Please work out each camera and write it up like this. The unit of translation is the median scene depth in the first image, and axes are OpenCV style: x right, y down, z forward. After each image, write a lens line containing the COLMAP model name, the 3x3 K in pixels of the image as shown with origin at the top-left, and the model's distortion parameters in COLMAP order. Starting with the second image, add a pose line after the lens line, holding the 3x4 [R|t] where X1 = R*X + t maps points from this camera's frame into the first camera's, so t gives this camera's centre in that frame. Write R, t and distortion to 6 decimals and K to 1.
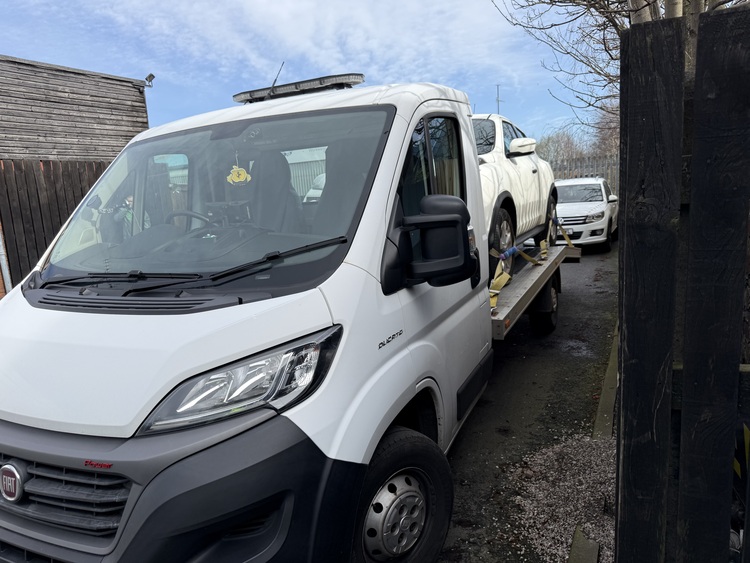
lens RADIAL K [[530.7, 0, 375.5], [0, 530.7, 277.1], [0, 0, 1]] dist [0.025887, -0.031988]
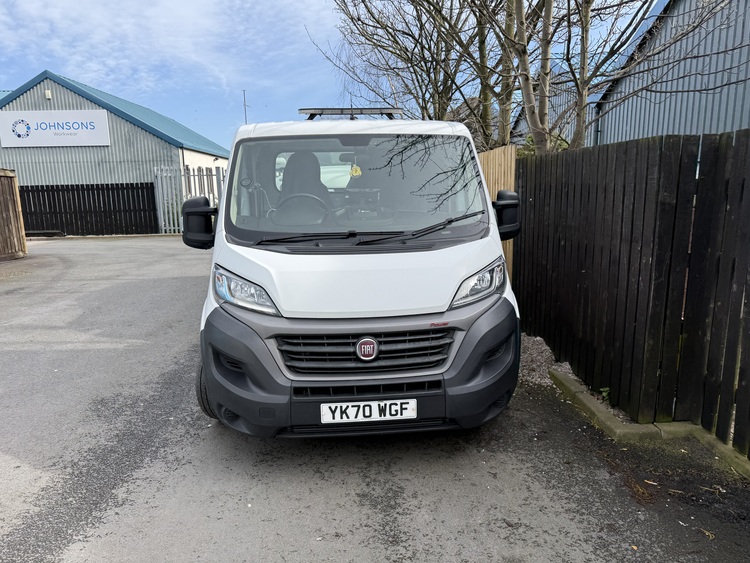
lens RADIAL K [[530.7, 0, 373.4], [0, 530.7, 285.2], [0, 0, 1]] dist [0.025887, -0.031988]
pose [[0.871074, -0.038897, 0.489609, -1.495450], [0.033943, 0.999243, 0.018997, 0.153764], [-0.489978, 0.000071, 0.871735, -0.481049]]
